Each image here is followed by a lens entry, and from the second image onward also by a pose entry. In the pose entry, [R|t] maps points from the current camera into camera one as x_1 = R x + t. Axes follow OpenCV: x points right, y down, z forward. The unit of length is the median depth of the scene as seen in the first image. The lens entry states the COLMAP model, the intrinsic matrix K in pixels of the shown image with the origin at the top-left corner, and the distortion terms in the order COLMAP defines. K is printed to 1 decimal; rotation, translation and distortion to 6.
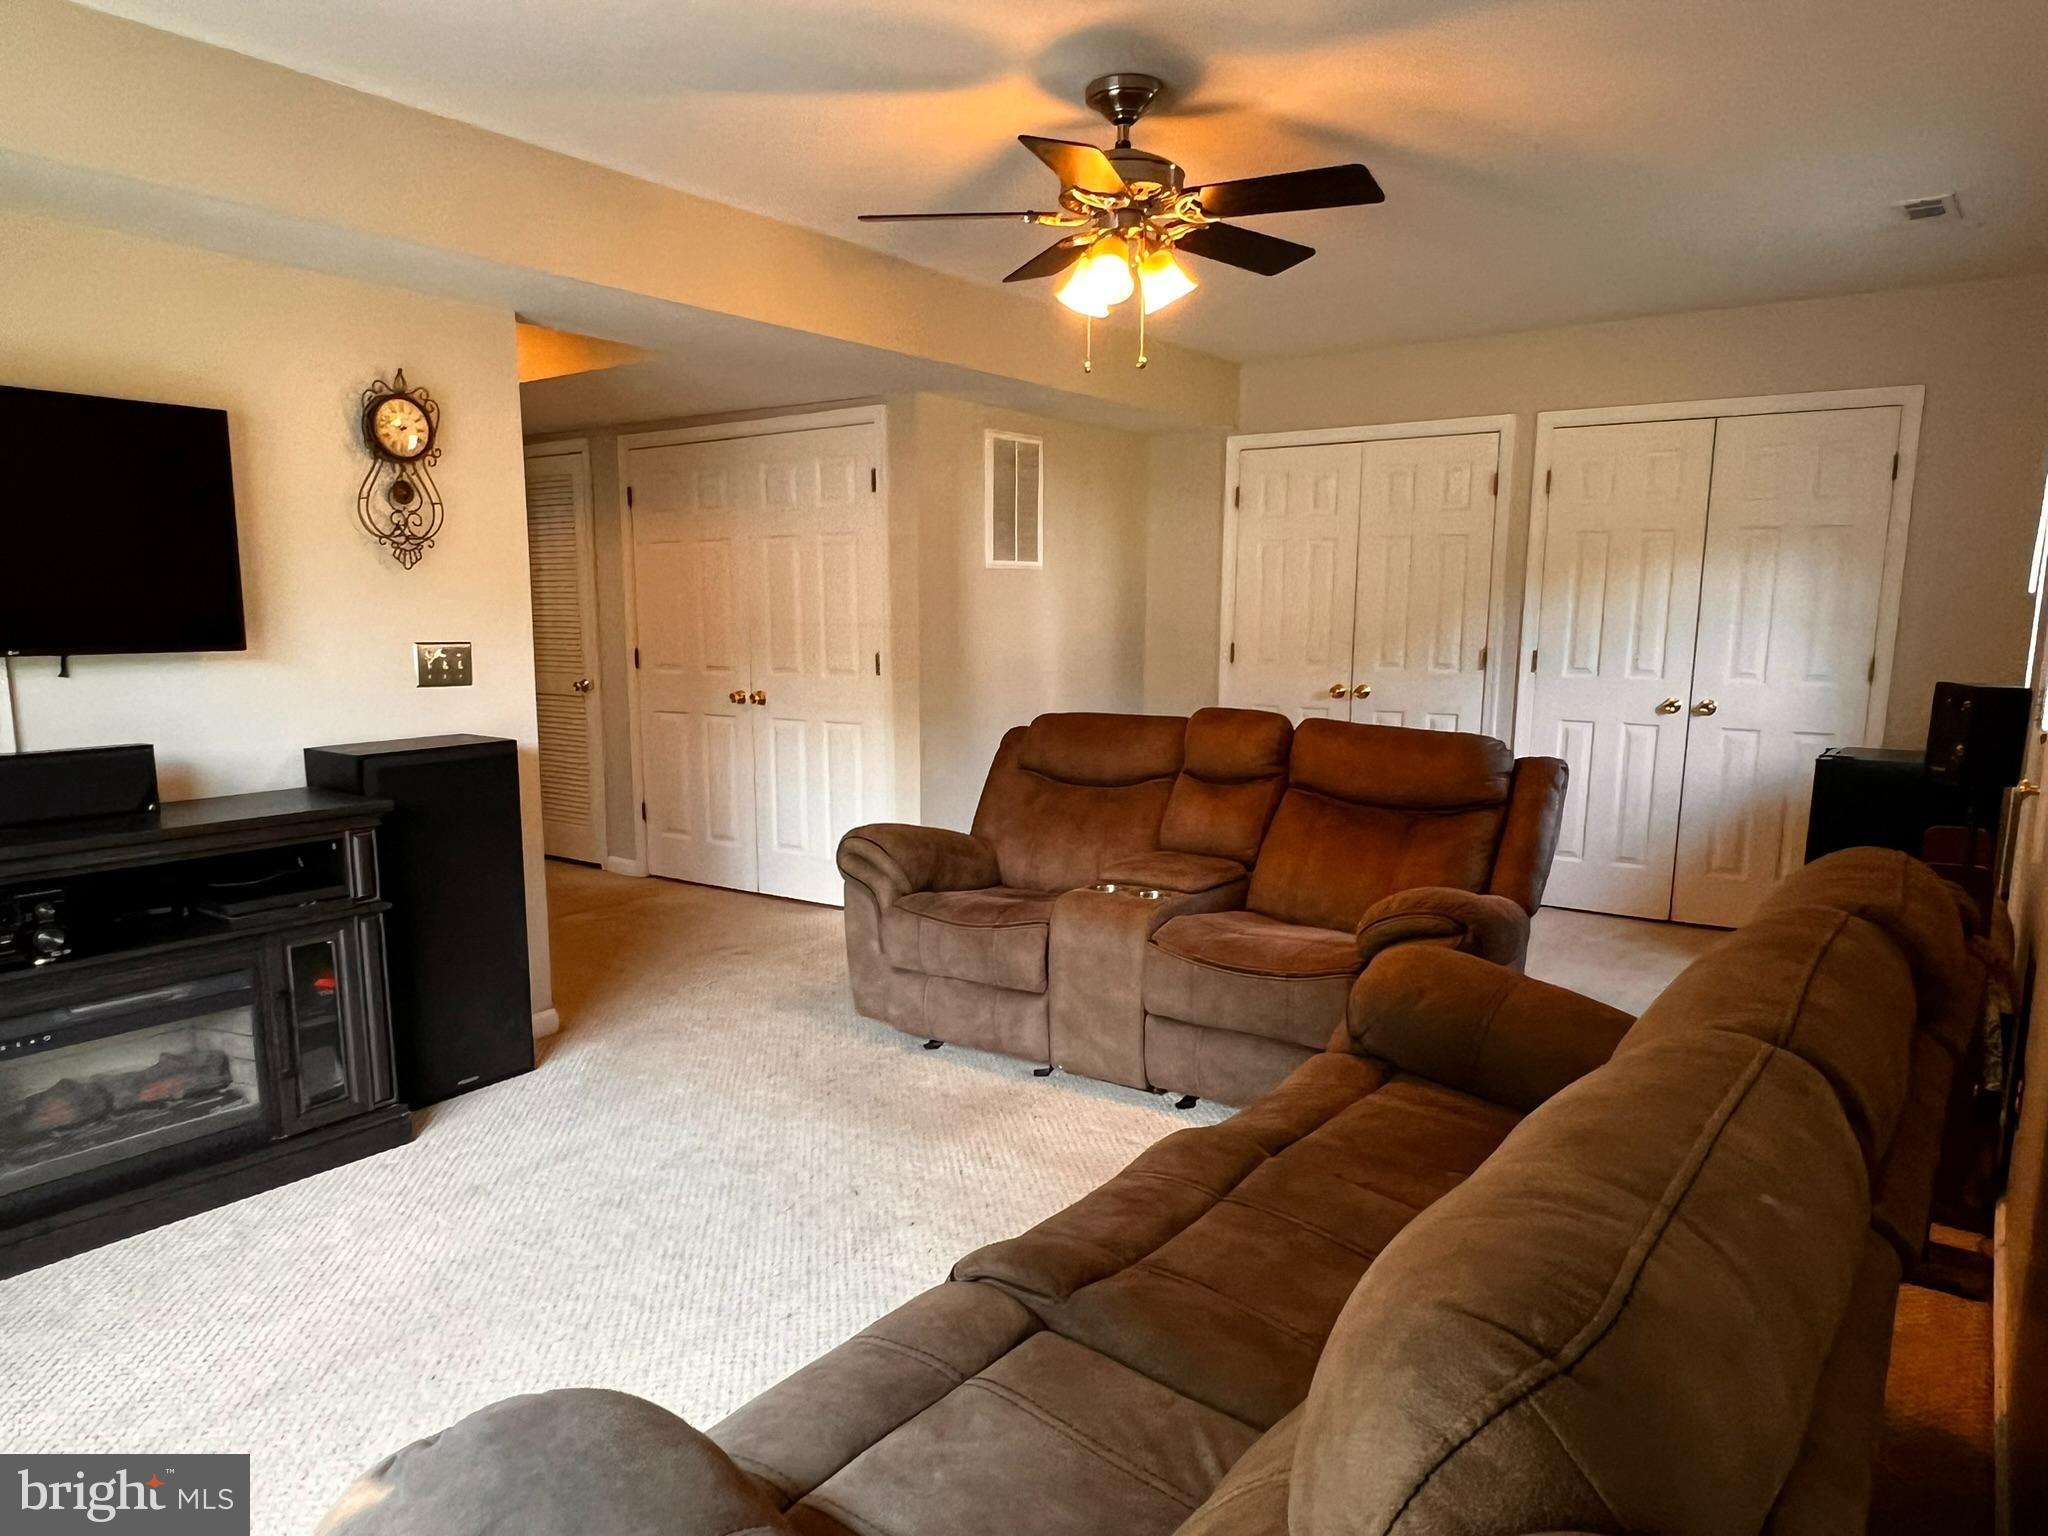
lens RADIAL K [[1364.0, 0, 982.1], [0, 1364.0, 848.3], [0, 0, 1]] dist [-0.000036, -0.006221]
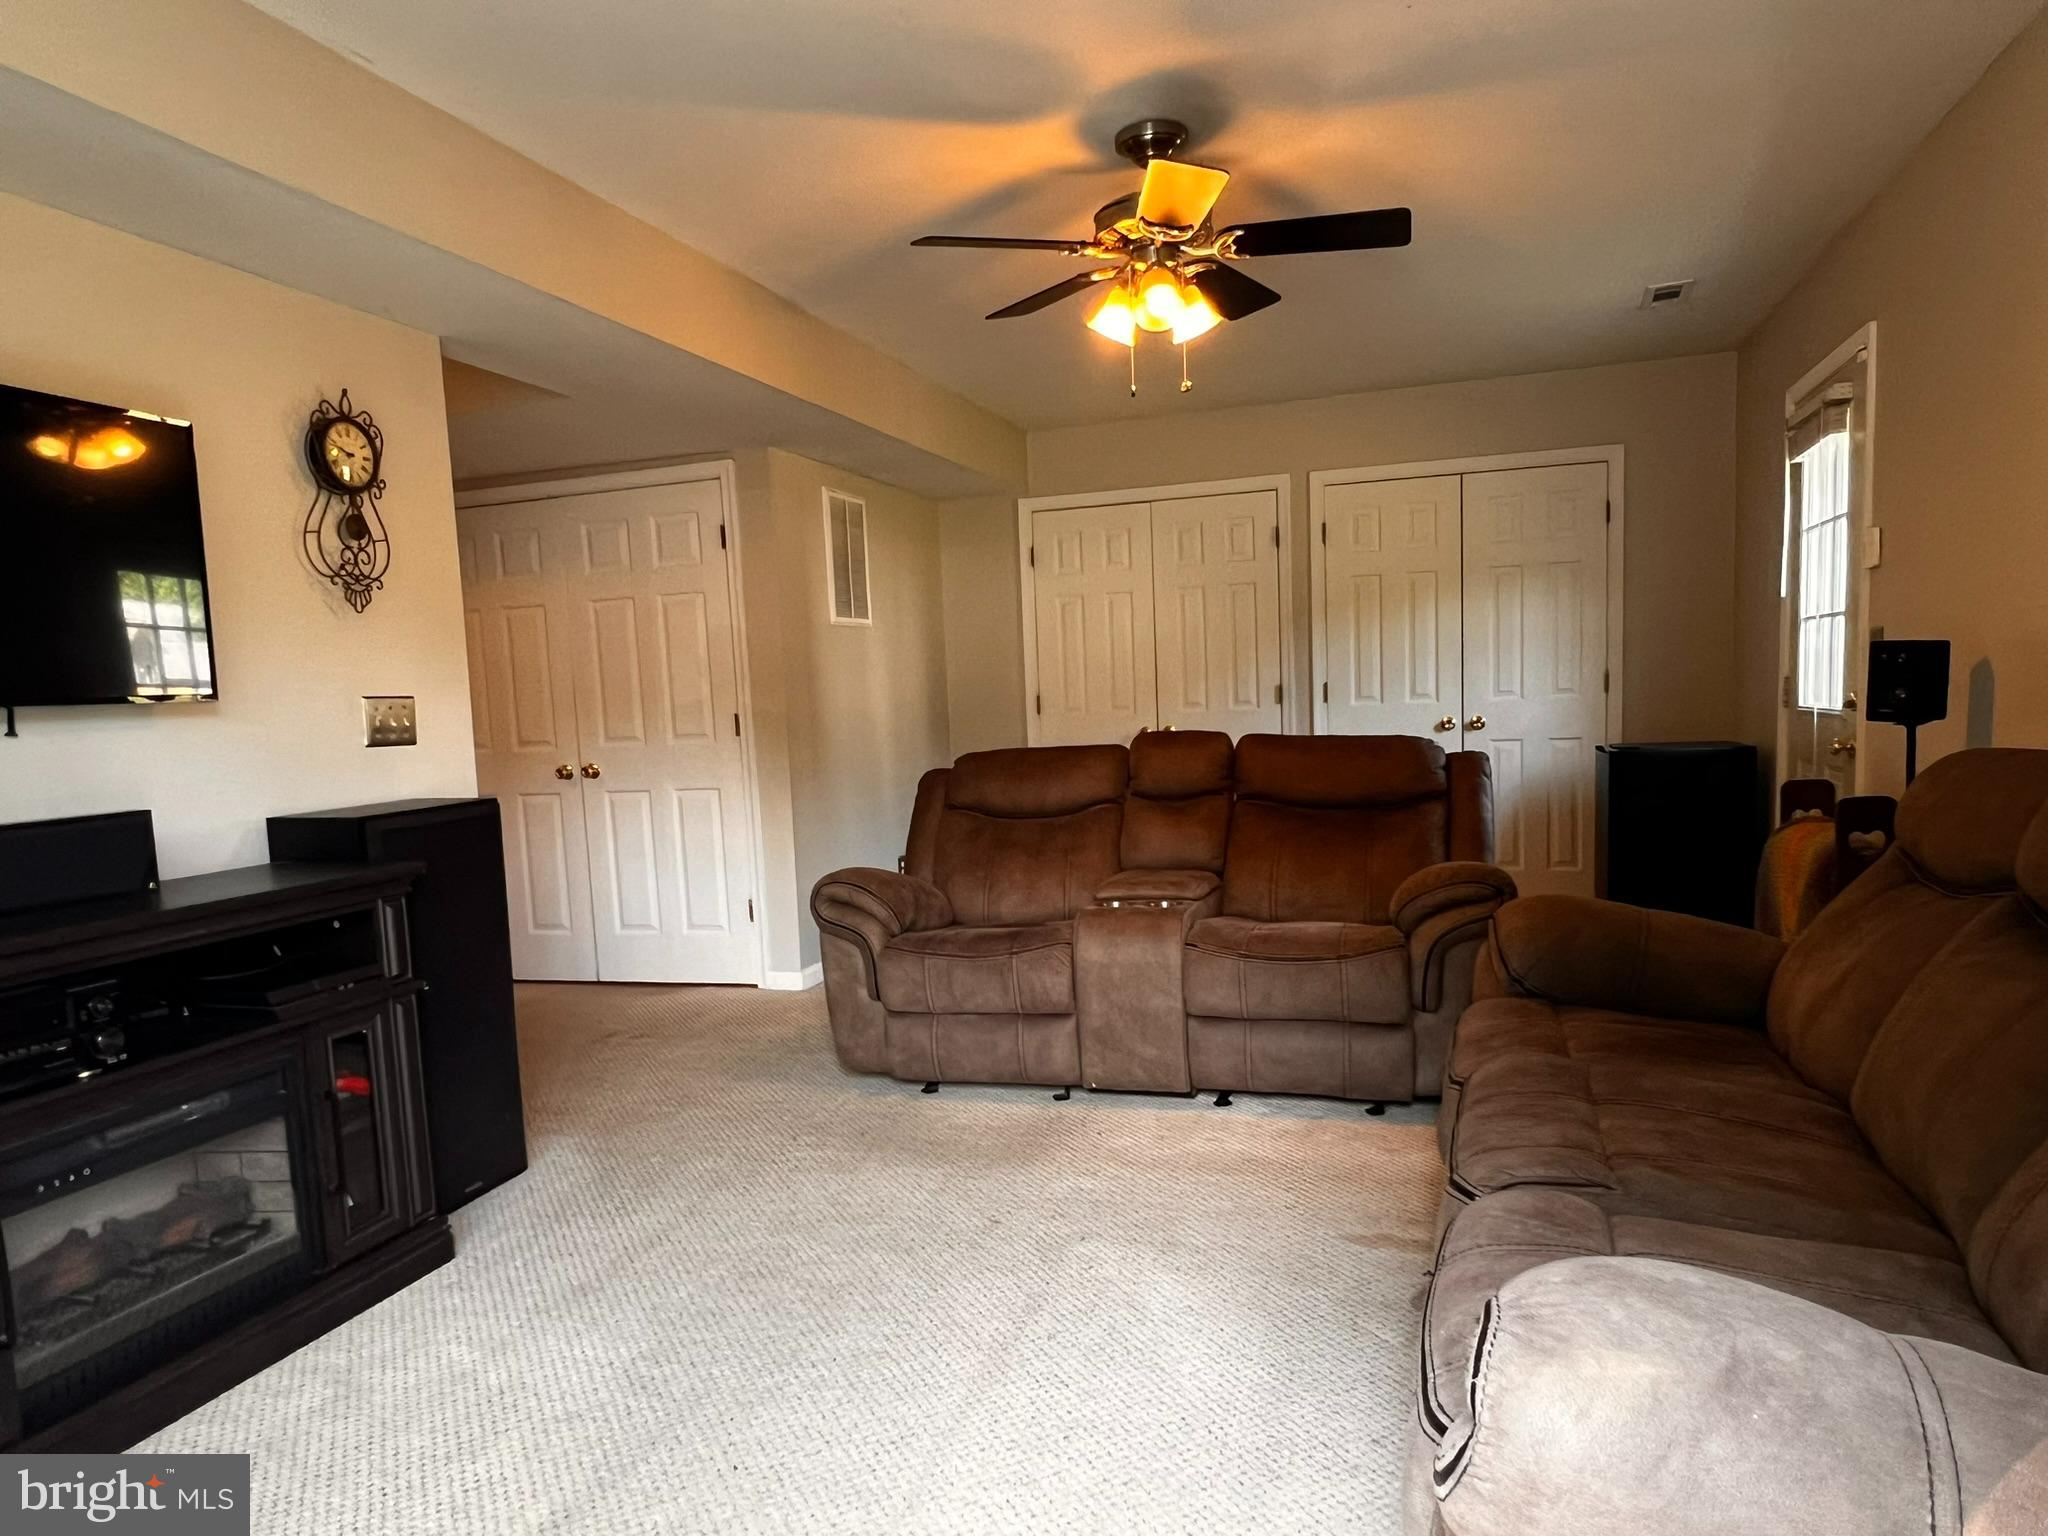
lens RADIAL K [[1364.0, 0, 994.1], [0, 1364.0, 848.5], [0, 0, 1]] dist [-0.000036, -0.006221]
pose [[0.951103, -0.079111, 0.298572, -0.299492], [0.100171, 0.993400, -0.055882, 0.036349], [-0.292180, 0.083057, 0.952750, 0.051360]]
